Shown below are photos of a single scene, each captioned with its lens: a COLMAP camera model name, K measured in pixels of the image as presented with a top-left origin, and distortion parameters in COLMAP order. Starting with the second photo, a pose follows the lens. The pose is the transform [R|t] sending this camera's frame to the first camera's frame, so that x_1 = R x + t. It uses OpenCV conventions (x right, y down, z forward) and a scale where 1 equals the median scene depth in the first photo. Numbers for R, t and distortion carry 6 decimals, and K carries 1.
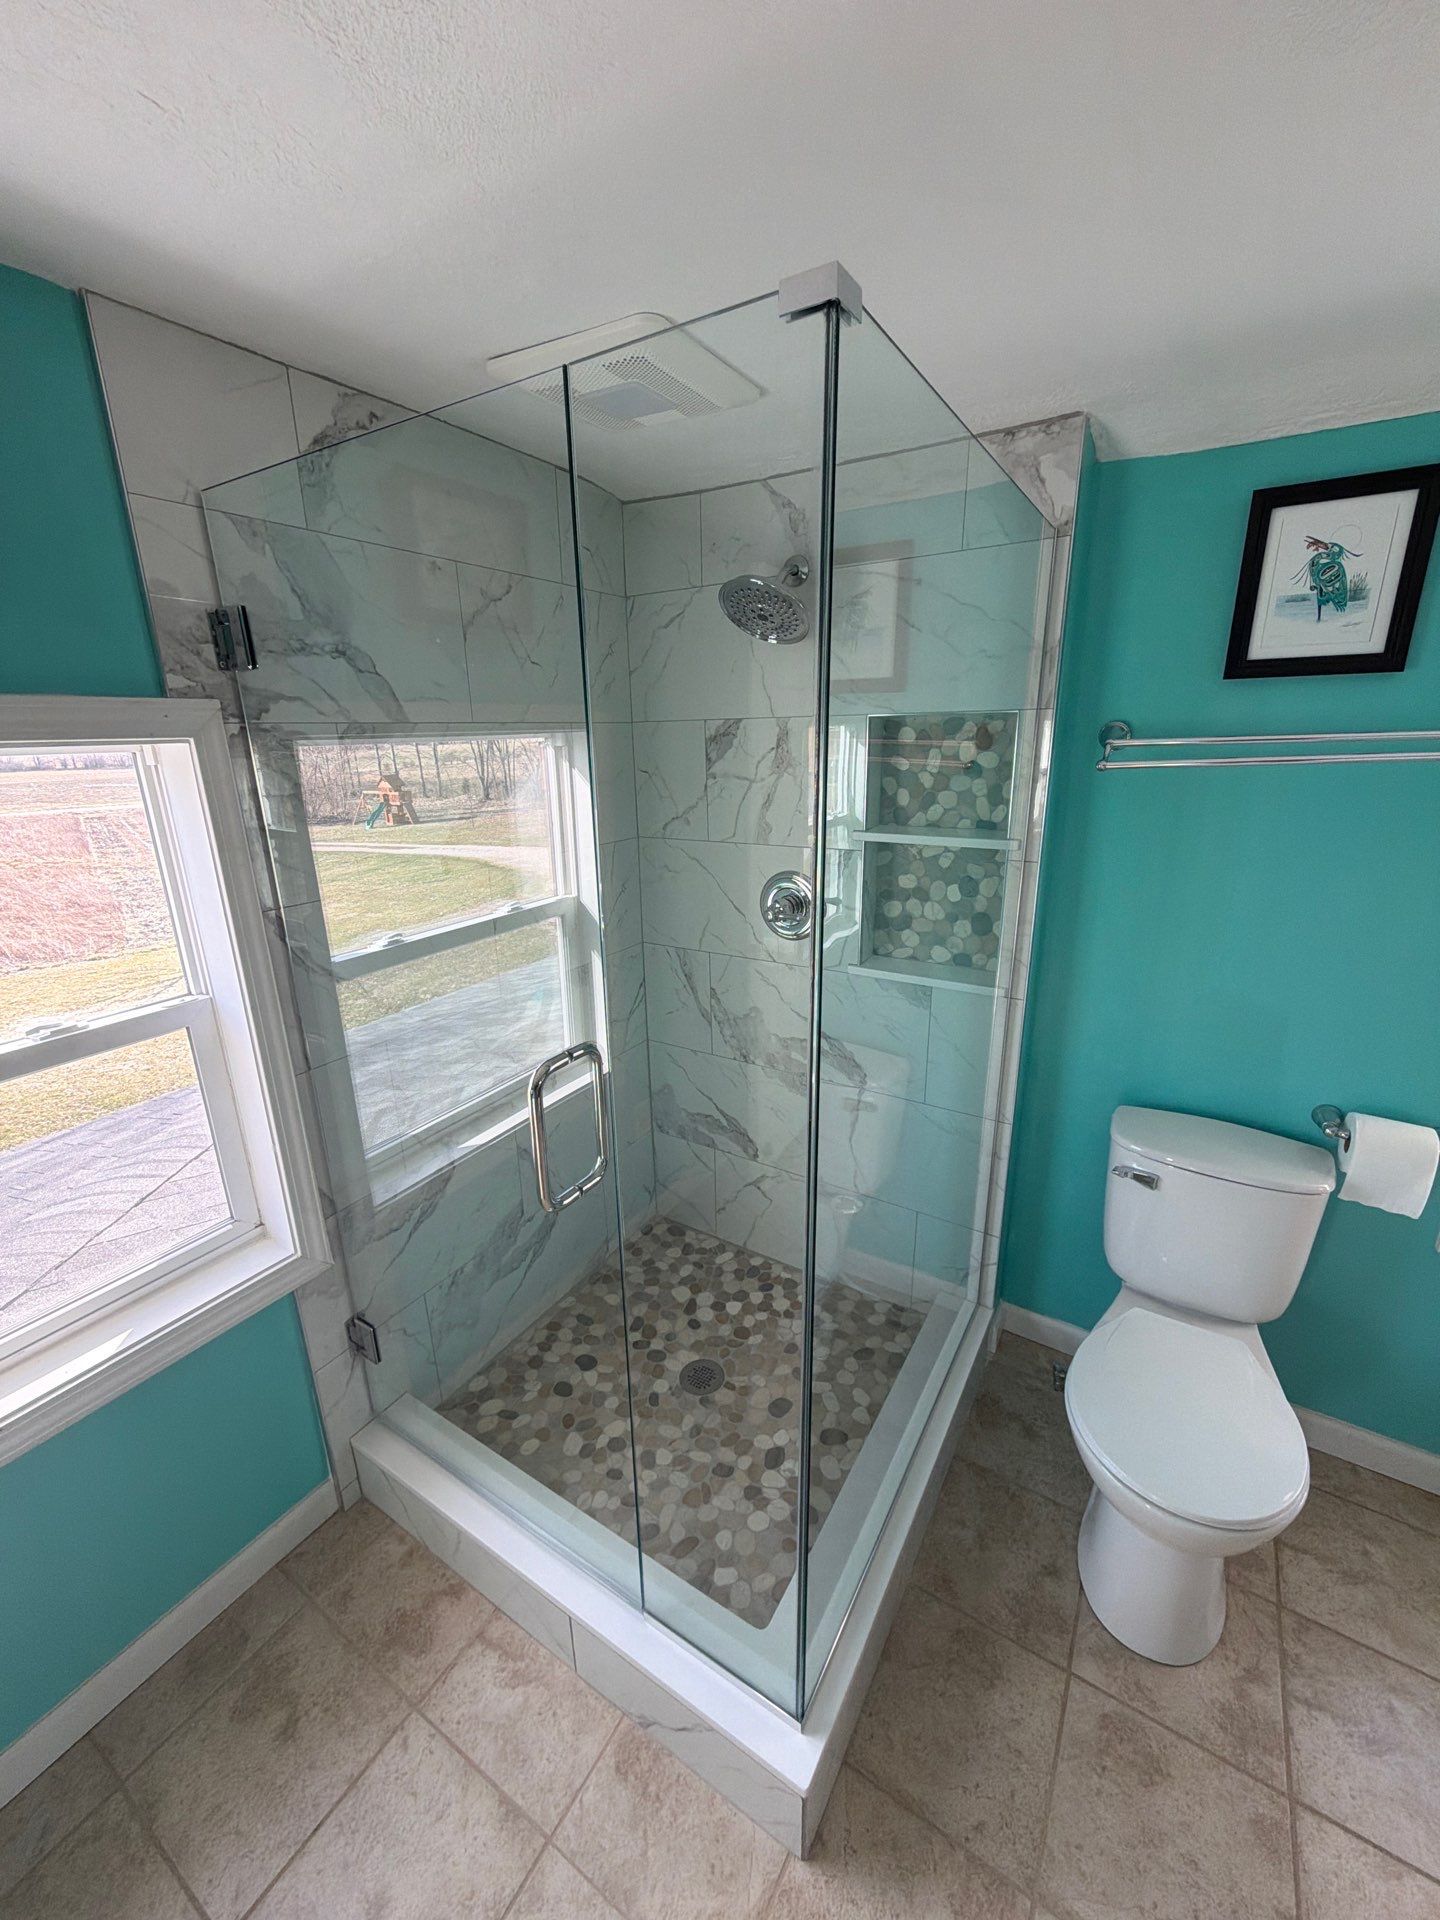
lens RADIAL K [[763.2, 0, 717.2], [0, 763.2, 960.9], [0, 0, 1]] dist [0.000302, -0.000371]
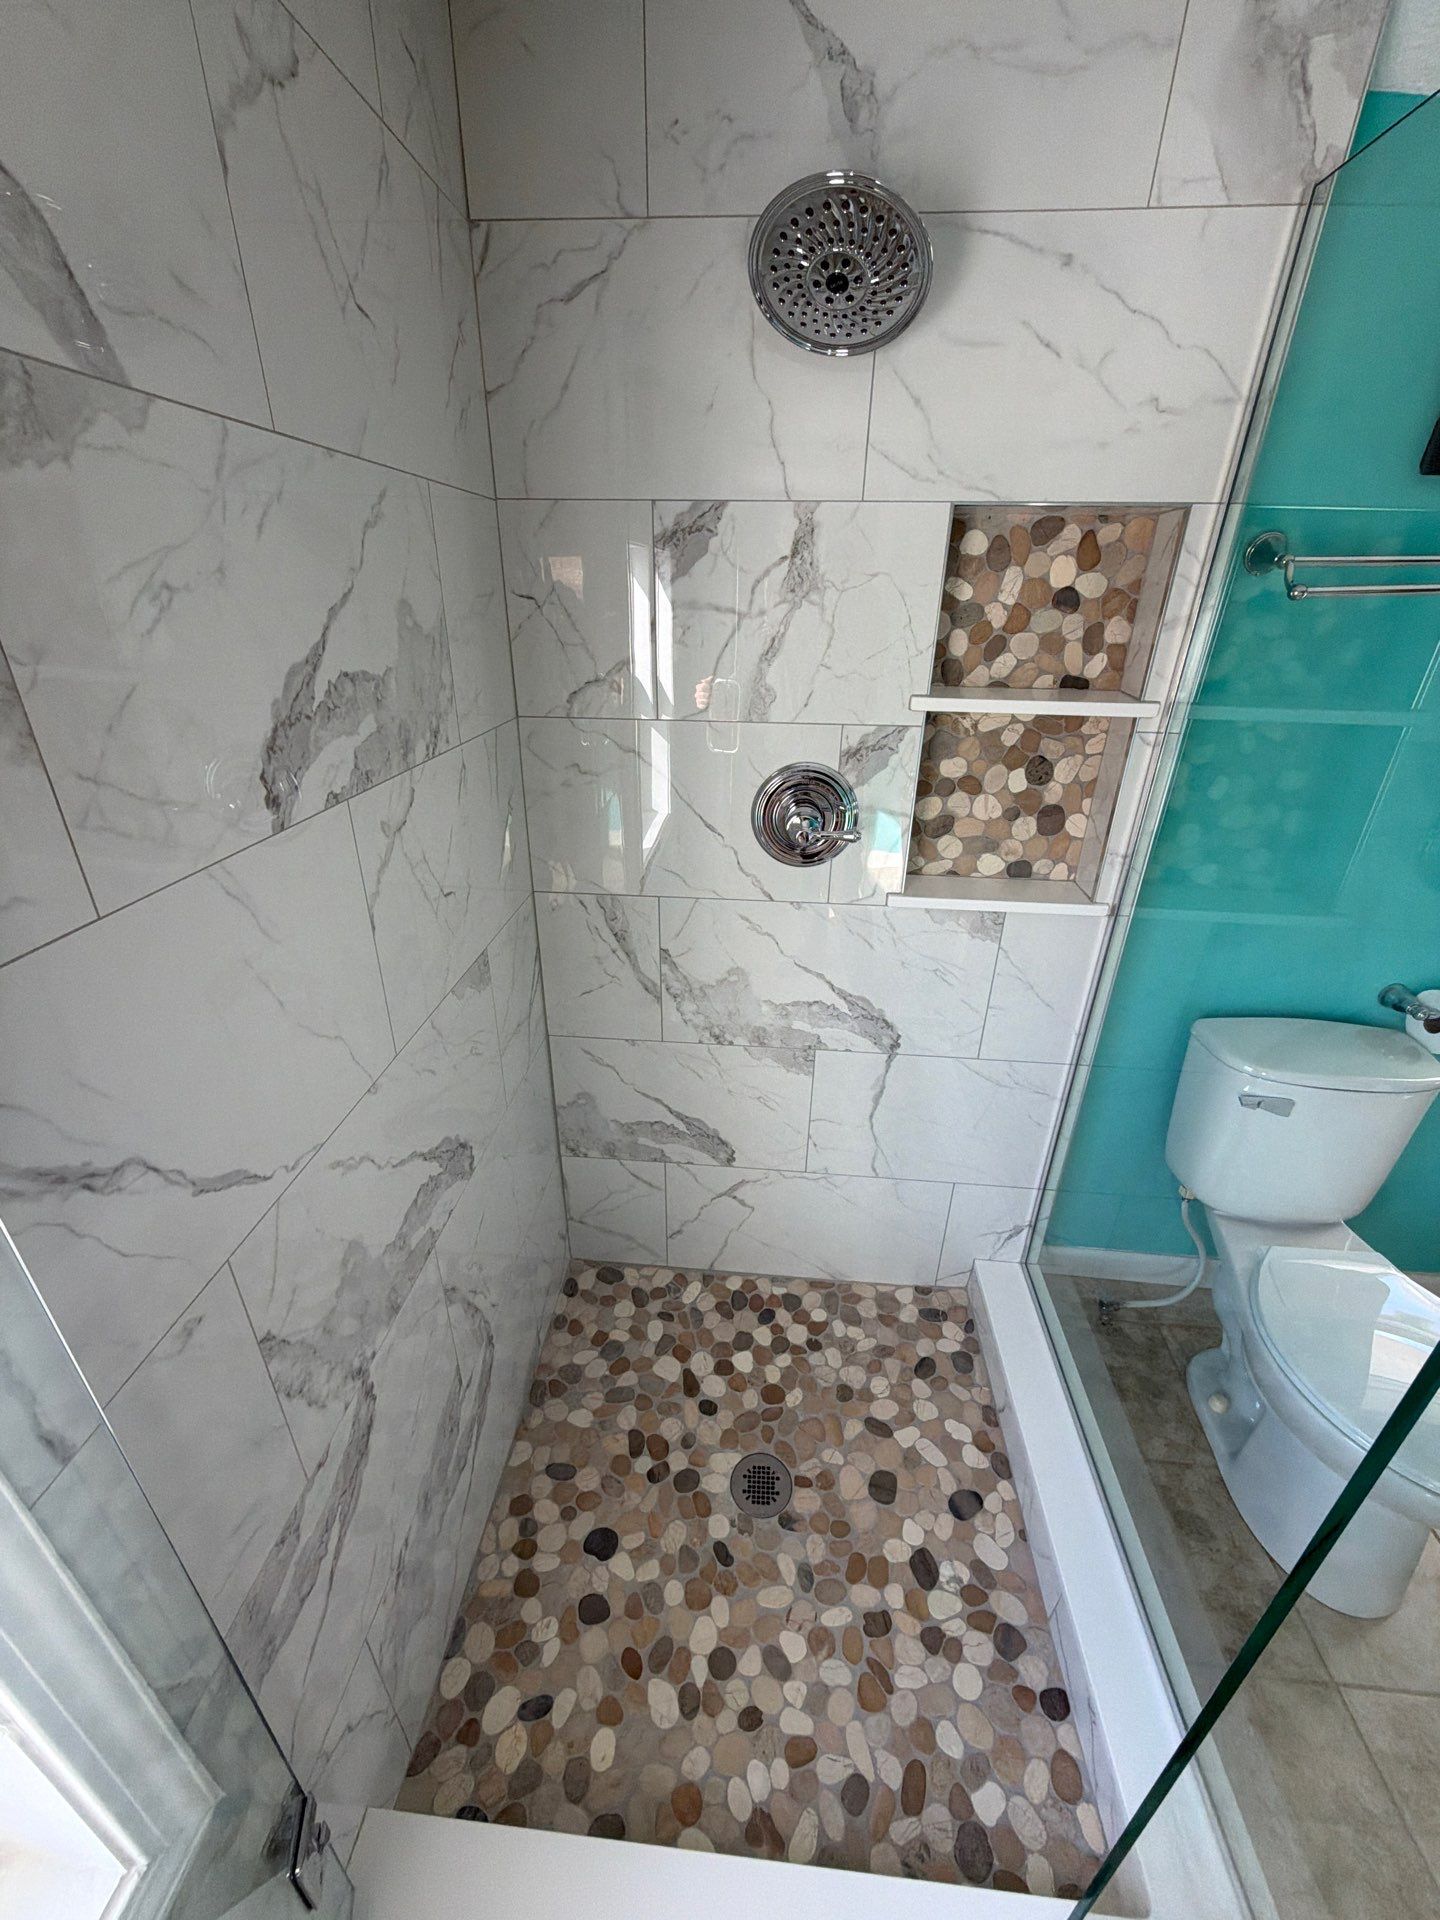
lens RADIAL K [[763.2, 0, 717.2], [0, 763.2, 961.7], [0, 0, 1]] dist [0.000302, -0.000371]
pose [[0.887585, -0.174776, 0.426201, -0.330777], [0.102889, 0.977071, 0.186404, -0.095632], [-0.449007, -0.121598, 0.885215, 0.515689]]
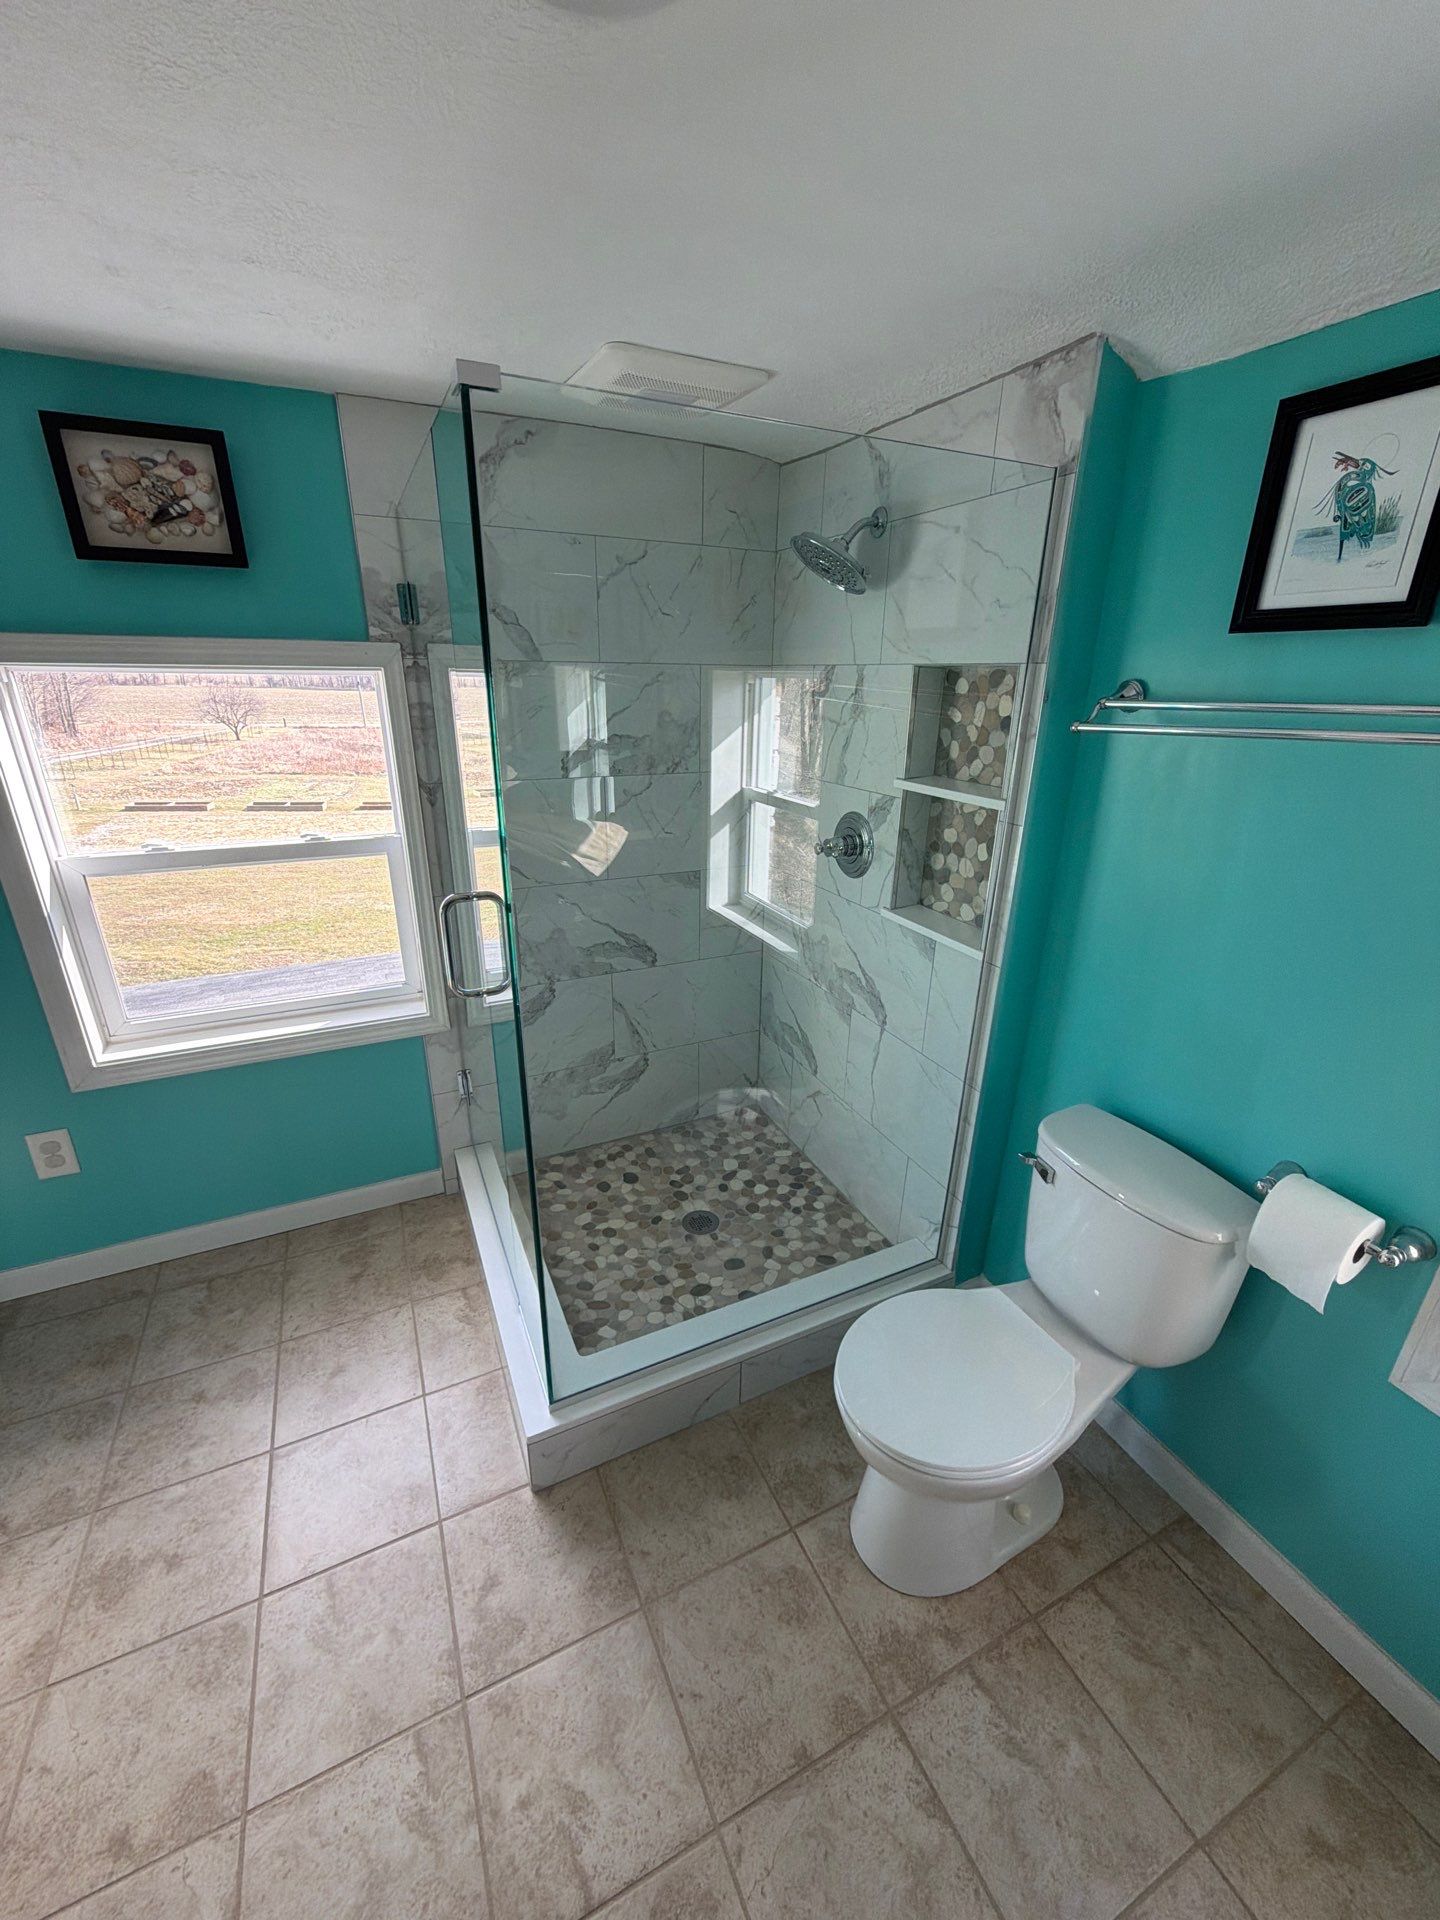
lens RADIAL K [[763.2, 0, 720.2], [0, 763.2, 961.1], [0, 0, 1]] dist [0.000302, -0.000371]
pose [[0.843113, 0.218714, -0.491248, 0.600436], [-0.183165, 0.975724, 0.120053, -0.009143], [0.505580, -0.011239, 0.862706, -0.022507]]
